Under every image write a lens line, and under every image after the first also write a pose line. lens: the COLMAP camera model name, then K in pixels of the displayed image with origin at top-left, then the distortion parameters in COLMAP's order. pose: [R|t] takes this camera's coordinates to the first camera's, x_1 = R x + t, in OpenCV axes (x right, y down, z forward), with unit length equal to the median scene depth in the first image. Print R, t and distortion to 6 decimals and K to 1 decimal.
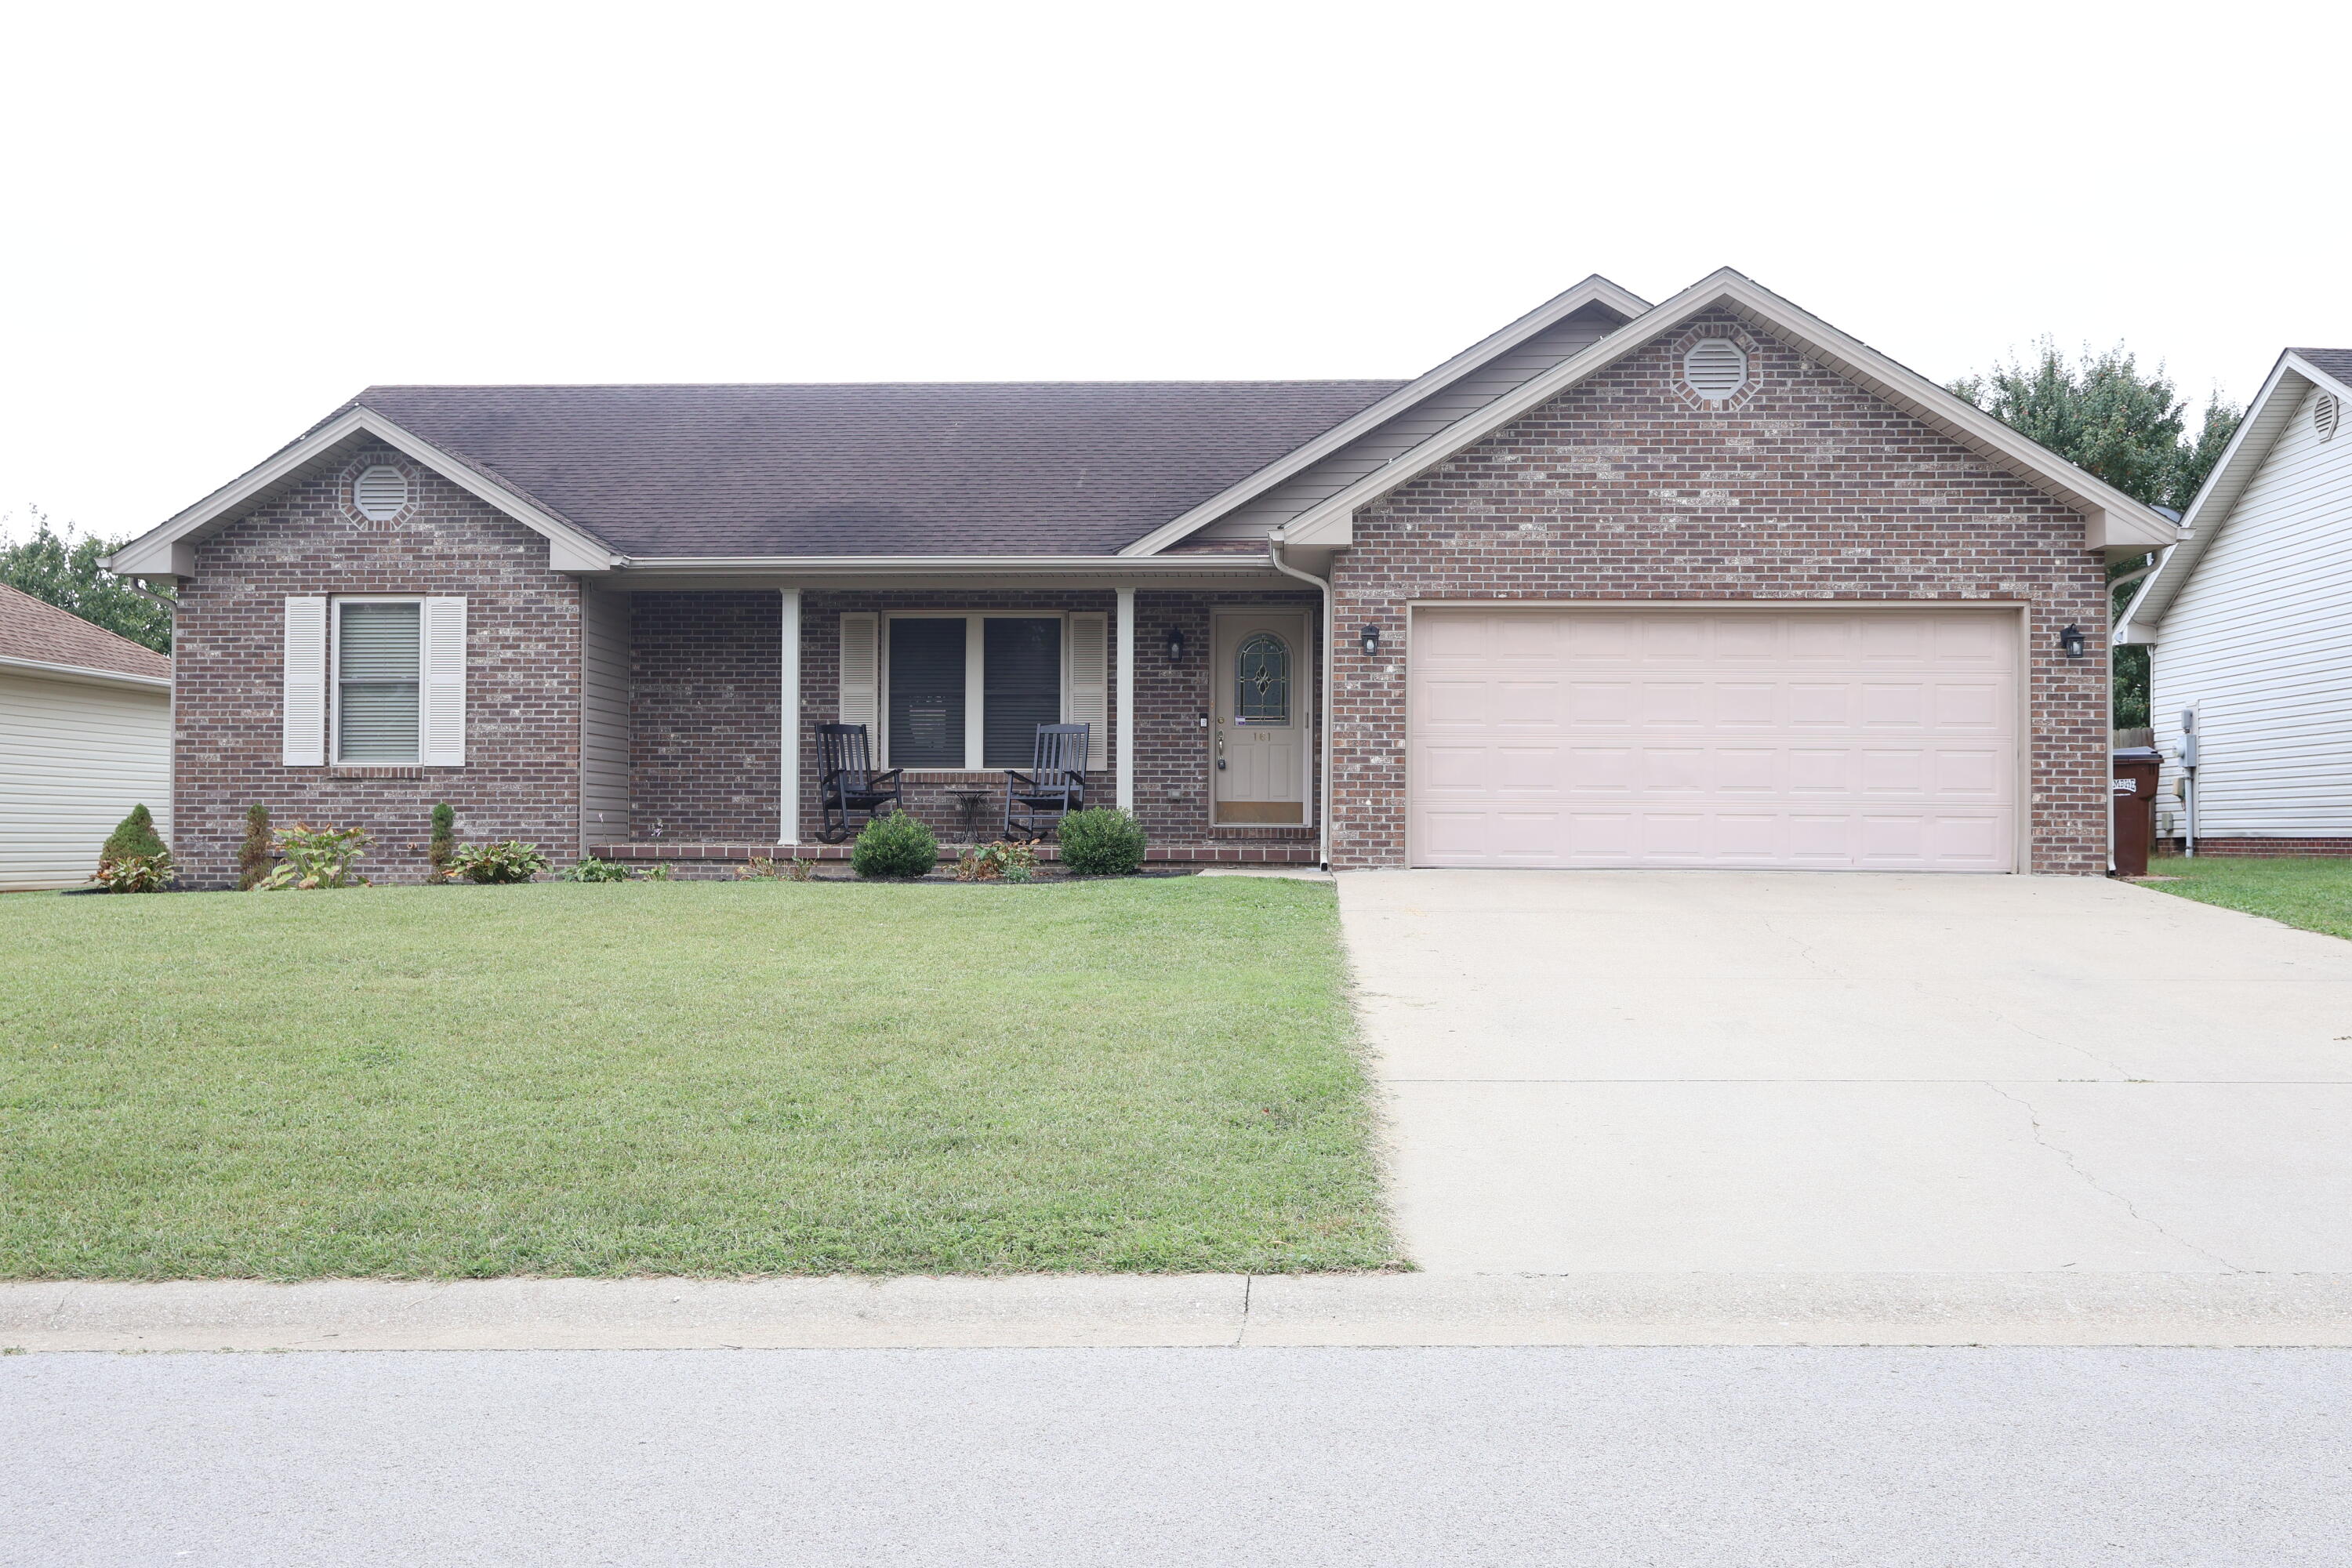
lens RADIAL K [[2244.6, 0, 1176.0], [0, 2244.6, 784.0], [0, 0, 1]] dist [-0.013016, 0.001572]
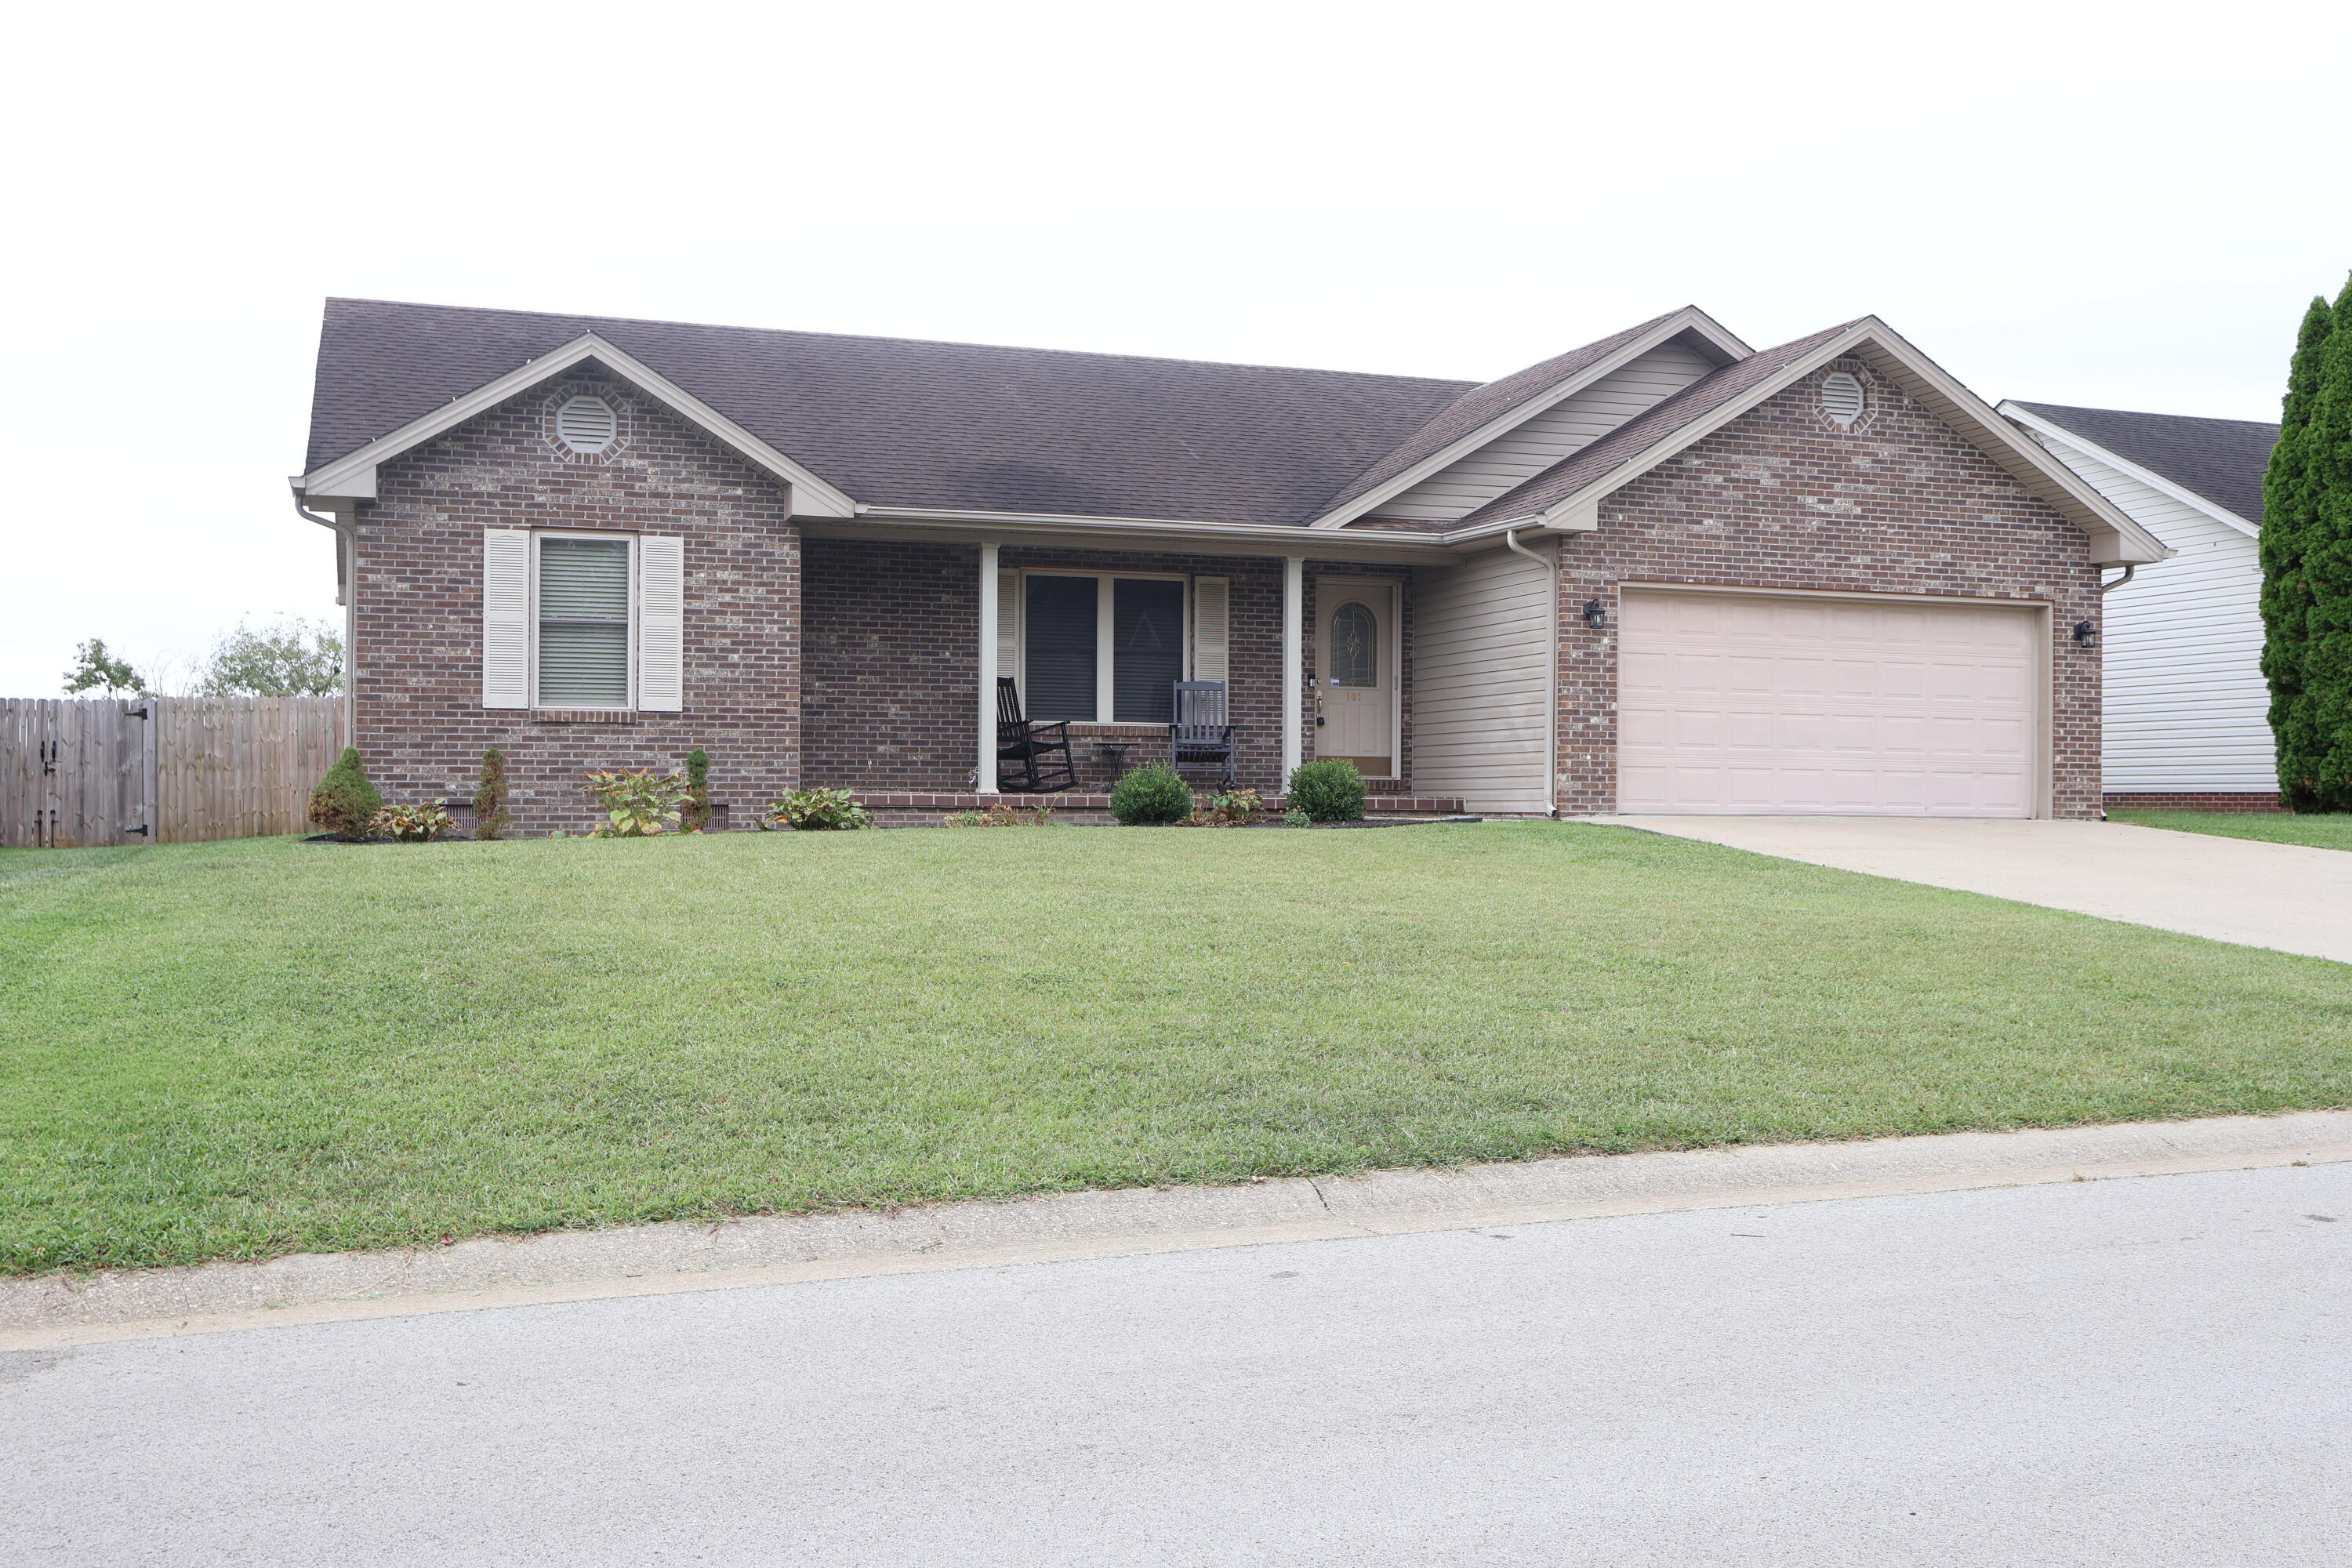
lens RADIAL K [[2244.6, 0, 1176.0], [0, 2244.6, 784.0], [0, 0, 1]] dist [-0.013016, 0.001572]
pose [[0.928434, 0.005047, 0.371462, -0.479605], [-0.011384, 0.999825, 0.014868, 0.006558], [-0.371322, -0.018033, 0.928329, 0.015451]]
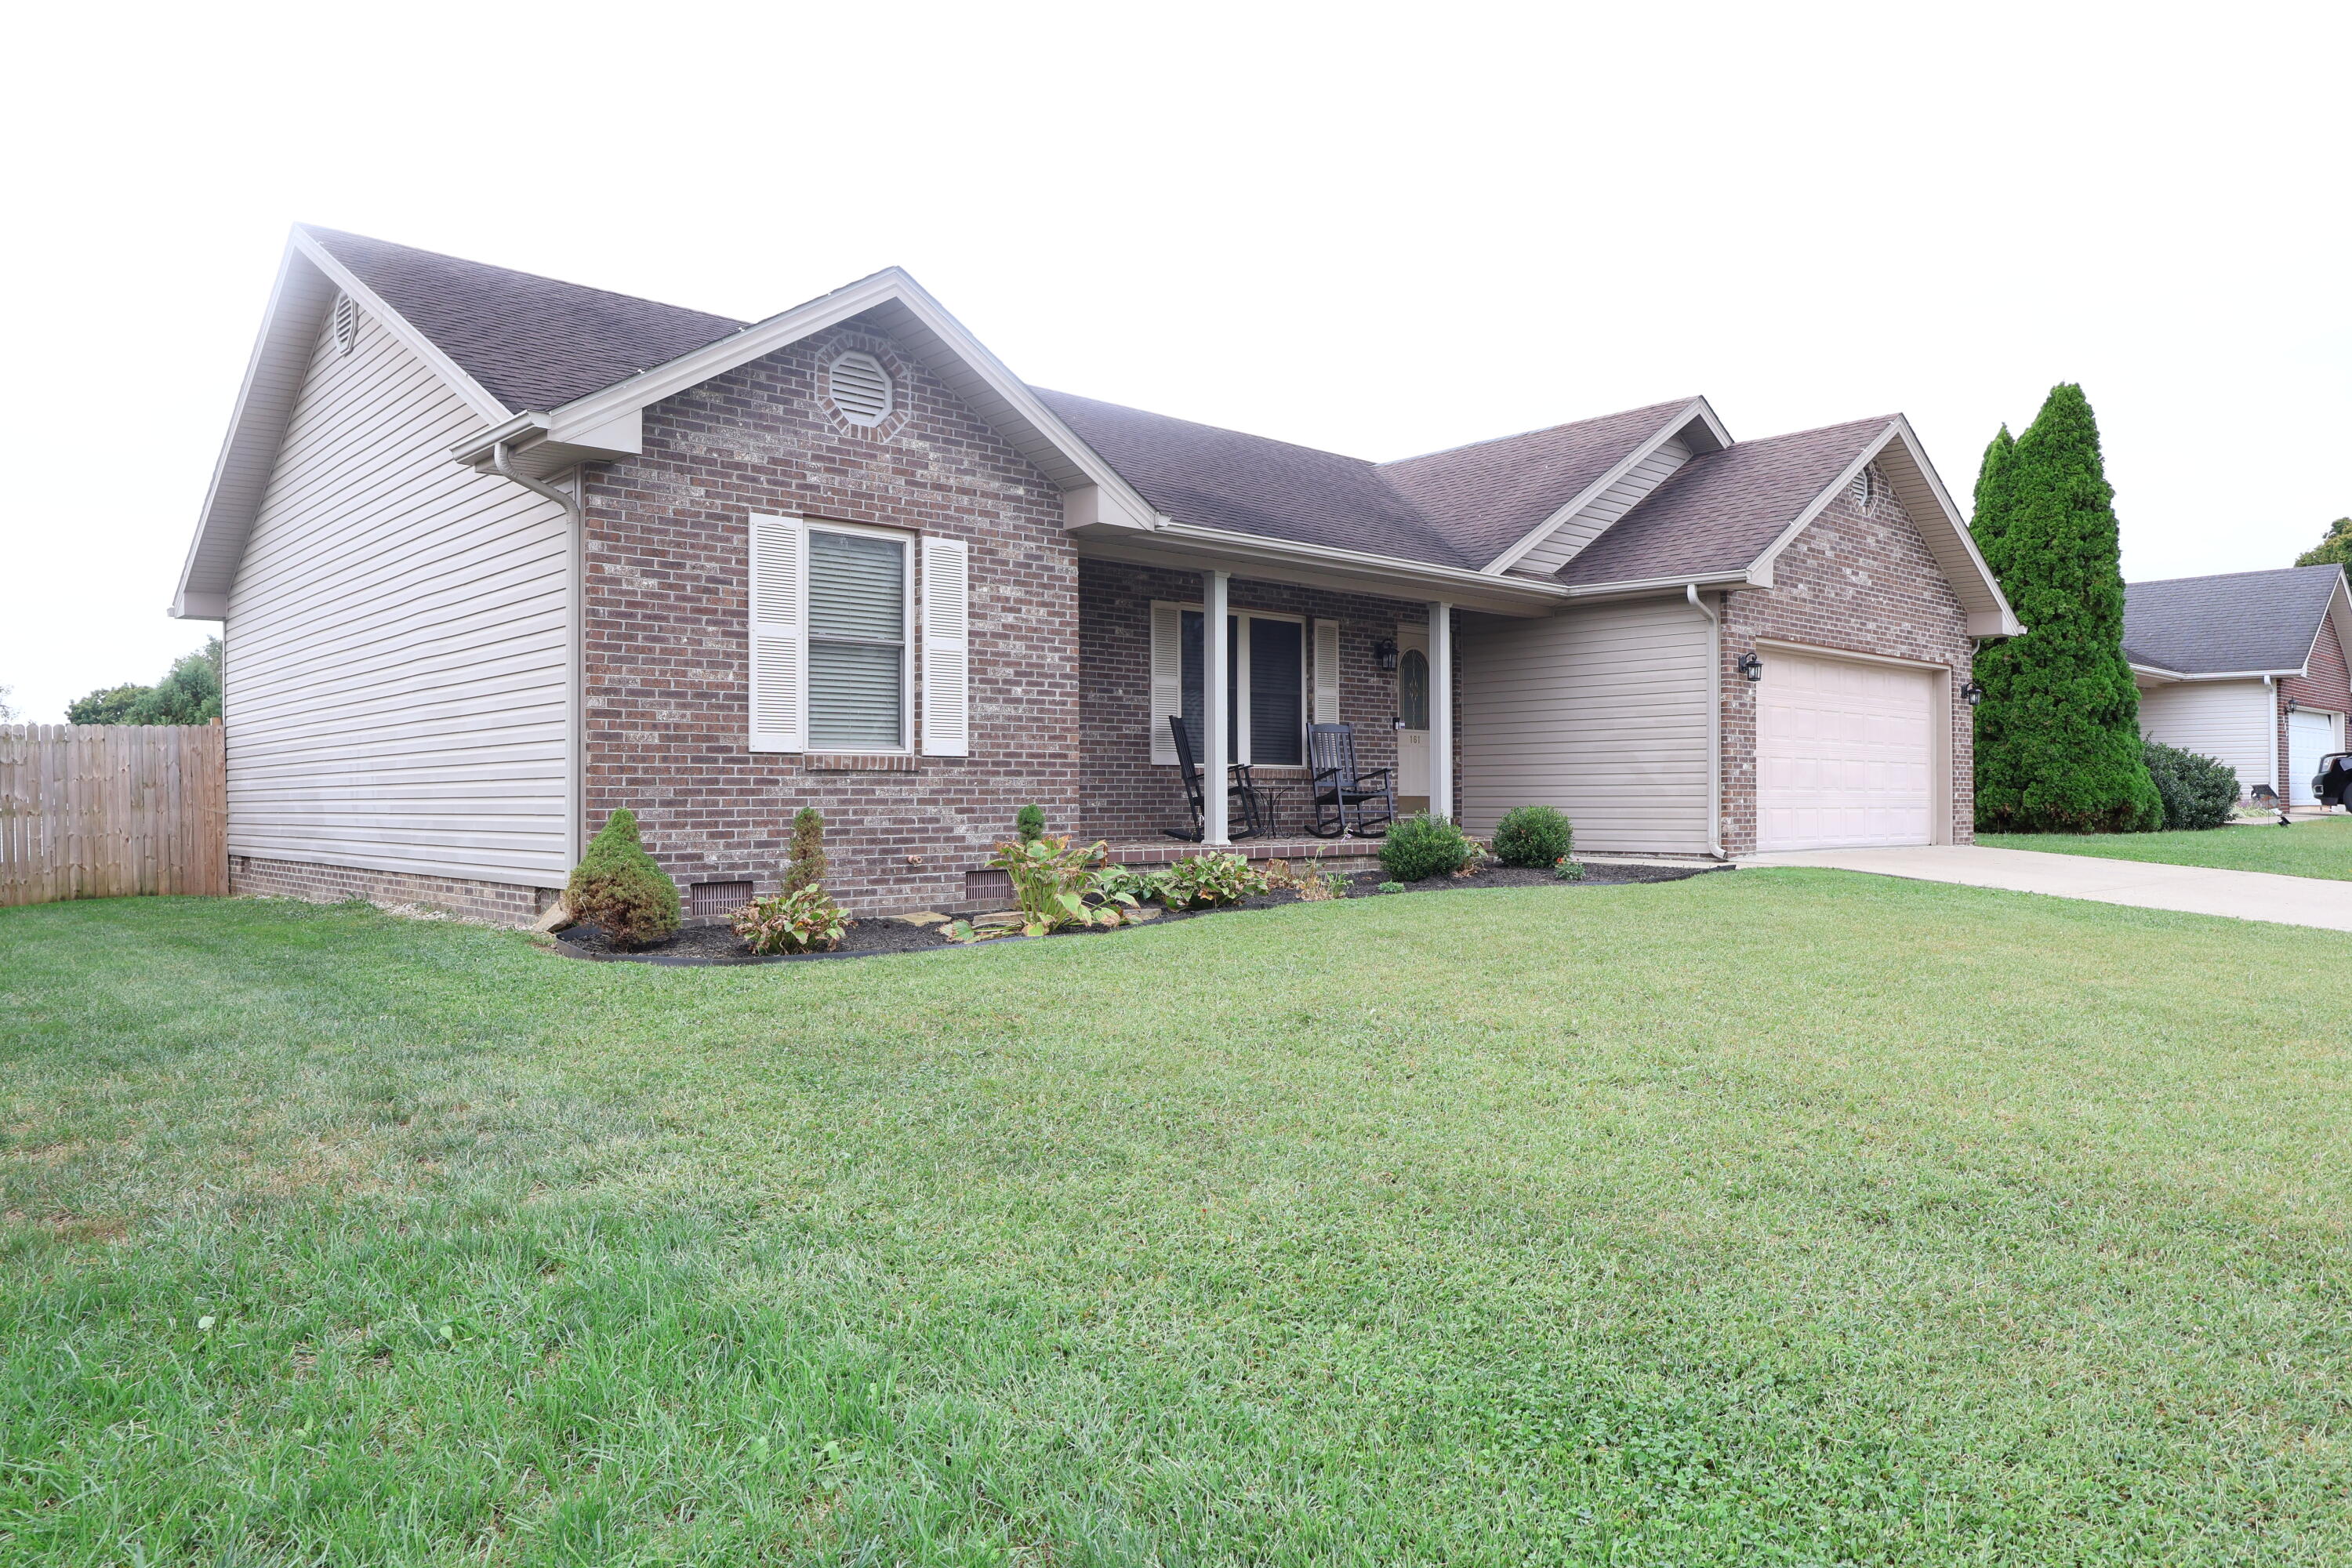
lens RADIAL K [[1534.3, 0, 1176.0], [0, 1534.3, 784.0], [0, 0, 1]] dist [-0.001021, -0.000147]
pose [[0.706271, 0.002803, 0.707936, -0.647864], [-0.012457, 0.999887, 0.008468, -0.003710], [-0.707832, -0.014800, 0.706226, 0.565693]]
